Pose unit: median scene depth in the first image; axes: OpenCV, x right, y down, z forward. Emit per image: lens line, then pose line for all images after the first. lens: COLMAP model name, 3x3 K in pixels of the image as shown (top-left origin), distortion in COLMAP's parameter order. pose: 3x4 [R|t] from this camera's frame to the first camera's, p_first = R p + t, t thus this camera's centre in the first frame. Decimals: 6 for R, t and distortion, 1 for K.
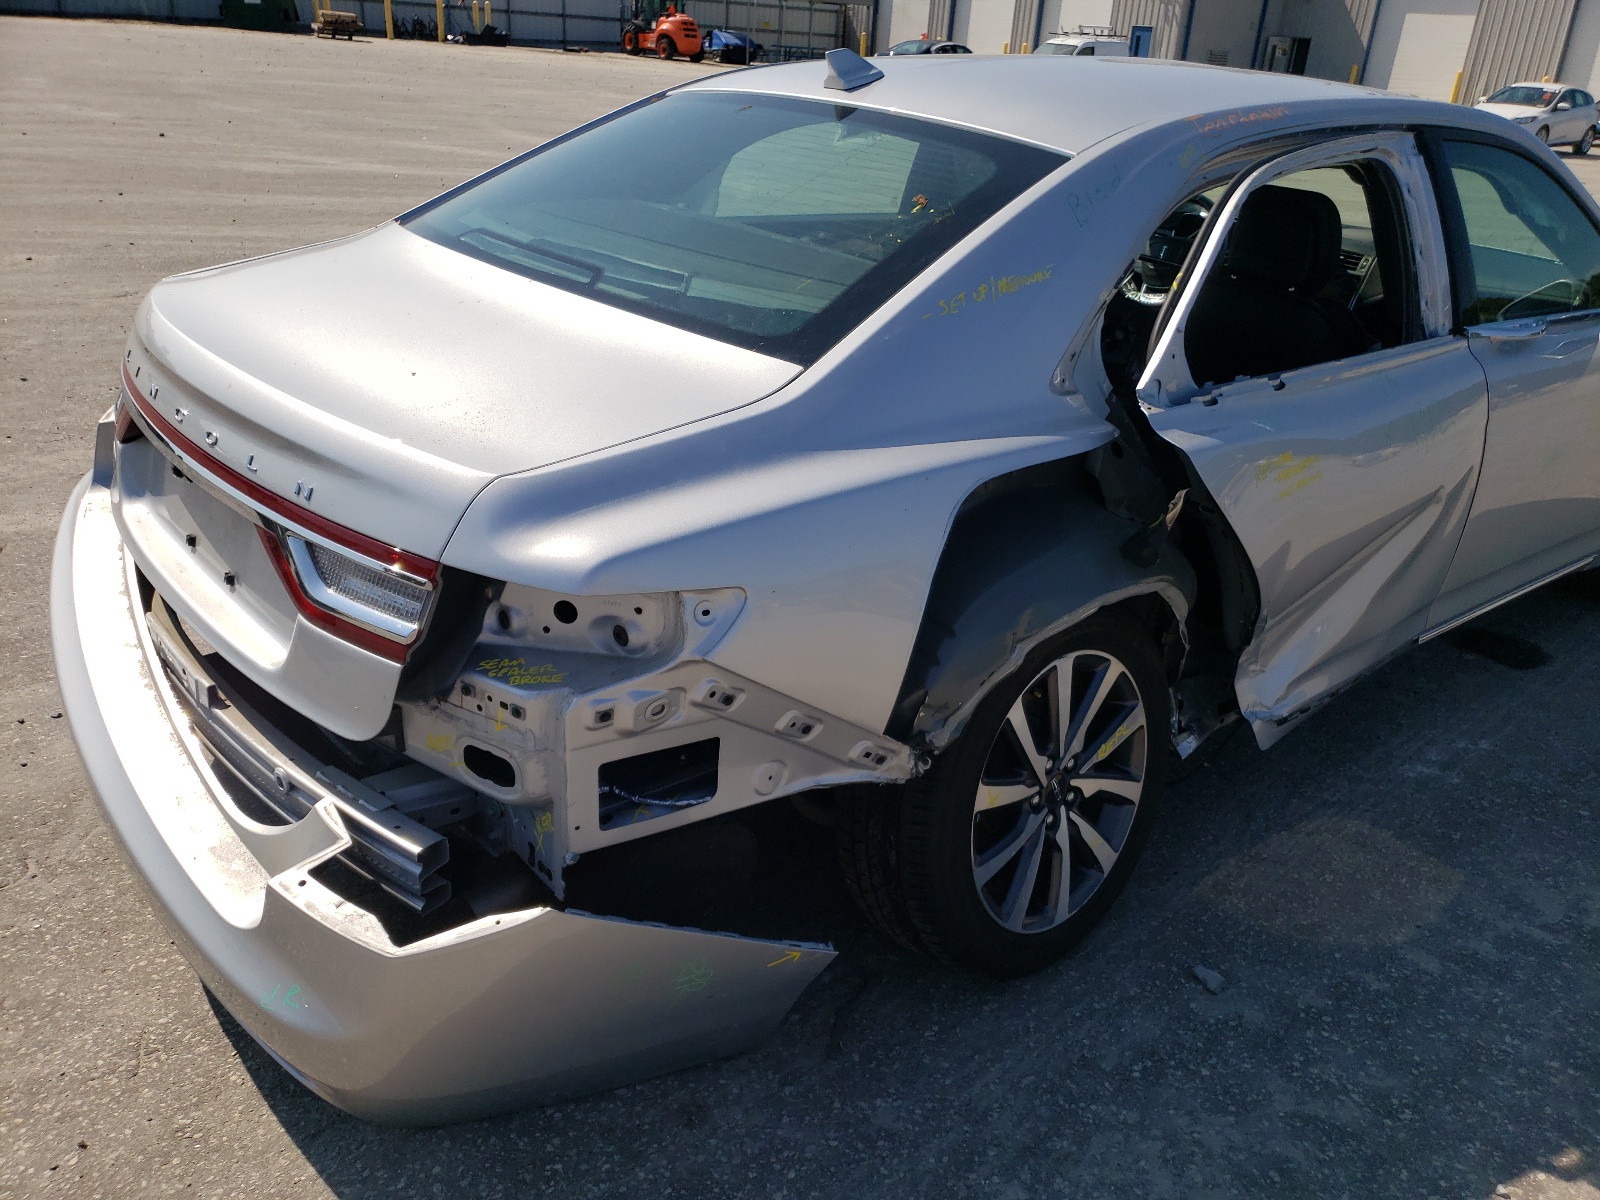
lens RADIAL K [[1223.0, 0, 799.0], [0, 1223.0, 599.5], [0, 0, 1]] dist [0.004594, 0.009494]
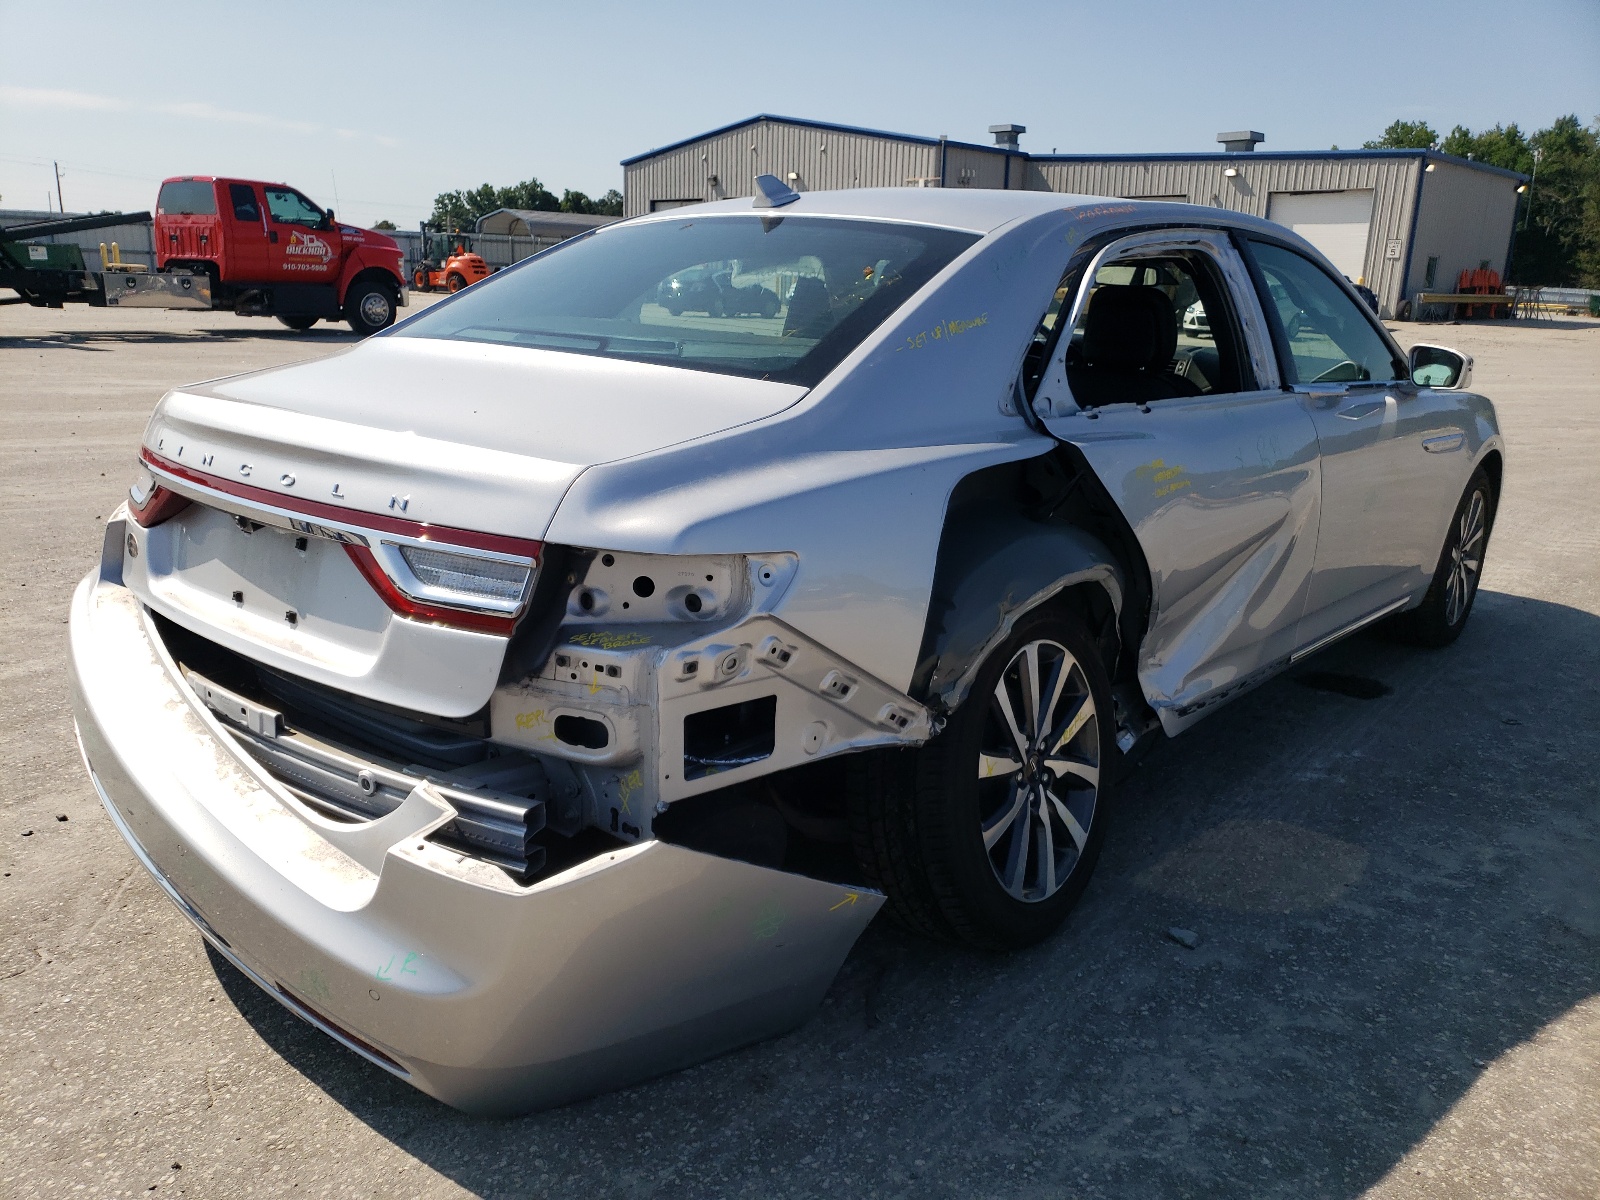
lens RADIAL K [[1223.0, 0, 745.4], [0, 1223.0, 590.7], [0, 0, 1]] dist [0.004594, 0.009494]
pose [[0.990310, -0.070266, 0.119790, -0.193297], [0.090115, 0.981437, -0.169297, 0.179122], [-0.105671, 0.178451, 0.978258, -0.107502]]
